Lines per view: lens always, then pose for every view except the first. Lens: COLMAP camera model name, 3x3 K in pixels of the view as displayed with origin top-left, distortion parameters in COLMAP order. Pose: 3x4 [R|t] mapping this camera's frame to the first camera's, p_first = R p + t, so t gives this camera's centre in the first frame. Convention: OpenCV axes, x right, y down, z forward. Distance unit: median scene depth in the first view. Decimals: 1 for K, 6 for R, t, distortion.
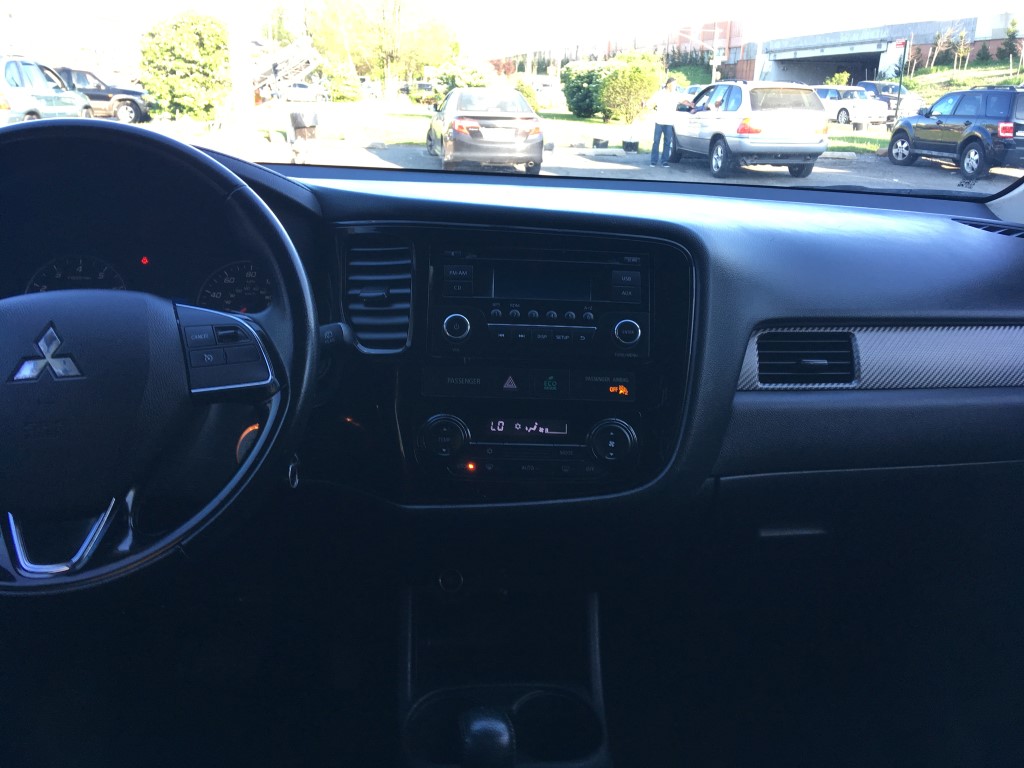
lens RADIAL K [[872.7, 0, 512.0], [0, 872.7, 384.0], [0, 0, 1]] dist [0.094830, -0.134025]
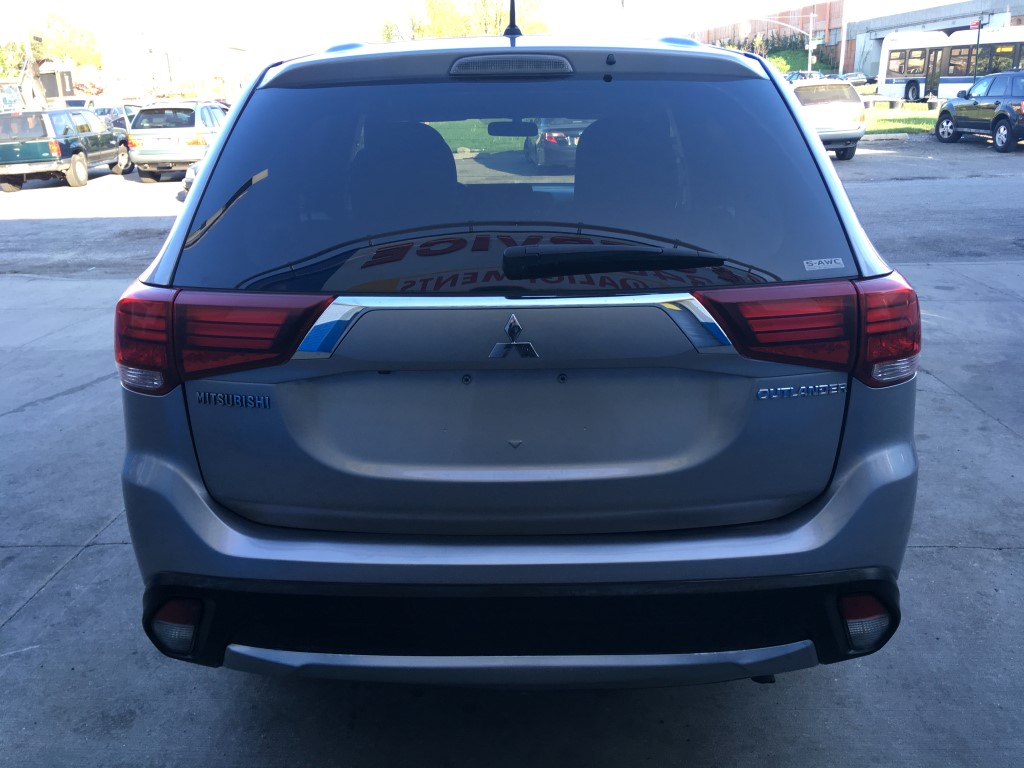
lens RADIAL K [[872.7, 0, 512.0], [0, 872.7, 384.0], [0, 0, 1]] dist [0.094830, -0.134025]
pose [[0.991571, -0.028696, -0.126344, 0.025825], [0.028998, 0.999579, 0.000547, 0.042457], [0.126275, -0.004206, 0.991986, -0.185518]]
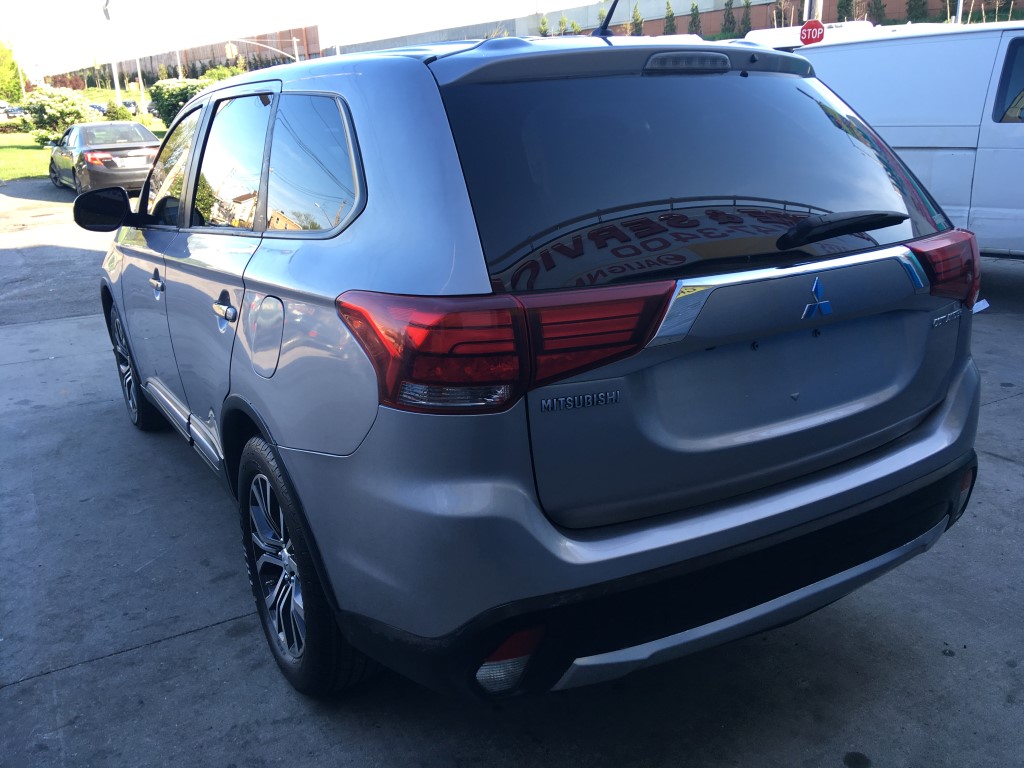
lens RADIAL K [[872.7, 0, 512.0], [0, 872.7, 384.0], [0, 0, 1]] dist [0.094830, -0.134025]
pose [[0.903863, -0.196380, 0.380088, -0.047859], [0.196659, 0.979715, 0.038527, 0.037318], [-0.379944, 0.039925, 0.924148, -0.177487]]
